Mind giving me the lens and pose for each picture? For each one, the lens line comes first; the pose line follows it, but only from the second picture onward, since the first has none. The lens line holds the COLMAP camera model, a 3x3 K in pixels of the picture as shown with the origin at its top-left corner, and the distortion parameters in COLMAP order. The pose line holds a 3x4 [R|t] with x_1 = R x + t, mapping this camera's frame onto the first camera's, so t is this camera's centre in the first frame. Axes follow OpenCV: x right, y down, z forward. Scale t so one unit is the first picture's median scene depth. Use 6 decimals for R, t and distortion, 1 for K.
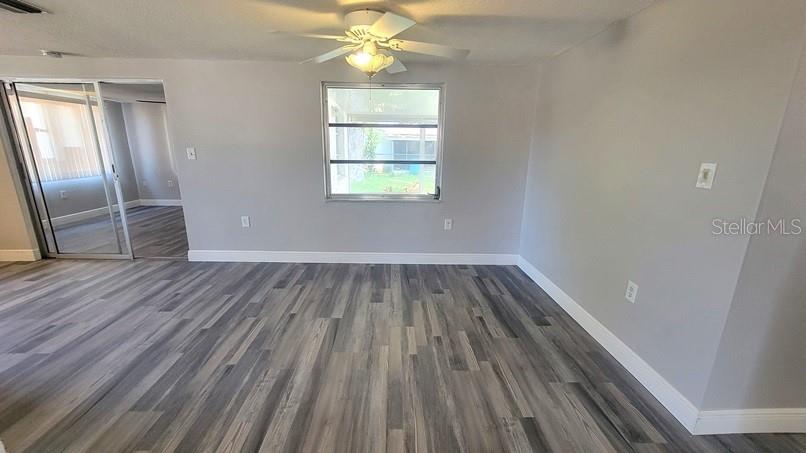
lens RADIAL K [[329.0, 0, 401.3], [0, 329.0, 230.2], [0, 0, 1]] dist [0.002130, 0.000214]
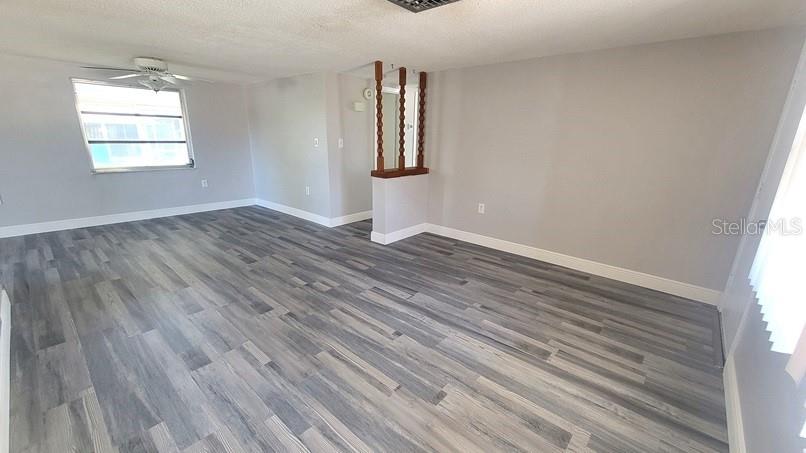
lens RADIAL K [[329.0, 0, 401.3], [0, 329.0, 230.2], [0, 0, 1]] dist [0.002130, 0.000214]
pose [[0.678192, -0.200264, 0.707071, -0.503578], [0.171484, 0.978717, 0.112722, 0.248383], [-0.714597, 0.044804, 0.698100, -0.962616]]
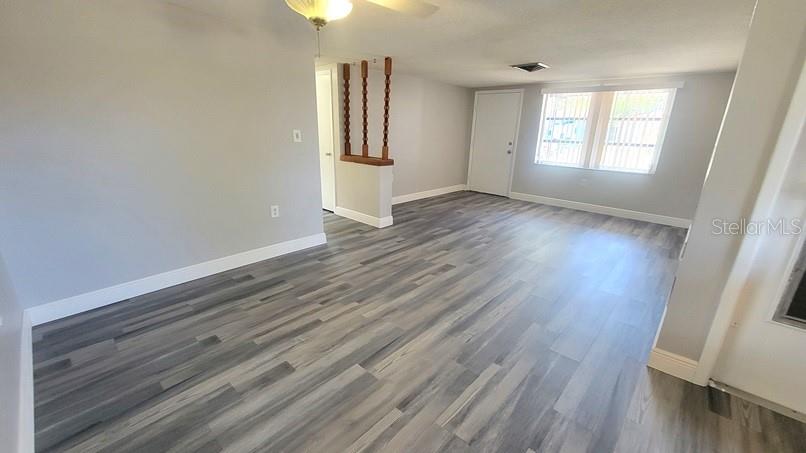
lens RADIAL K [[329.0, 0, 401.3], [0, 329.0, 230.2], [0, 0, 1]] dist [0.002130, 0.000214]
pose [[-0.721547, -0.236674, 0.650658, -0.650489], [0.140639, 0.870067, 0.472444, -0.320771], [-0.677931, 0.432399, -0.594509, 1.222981]]
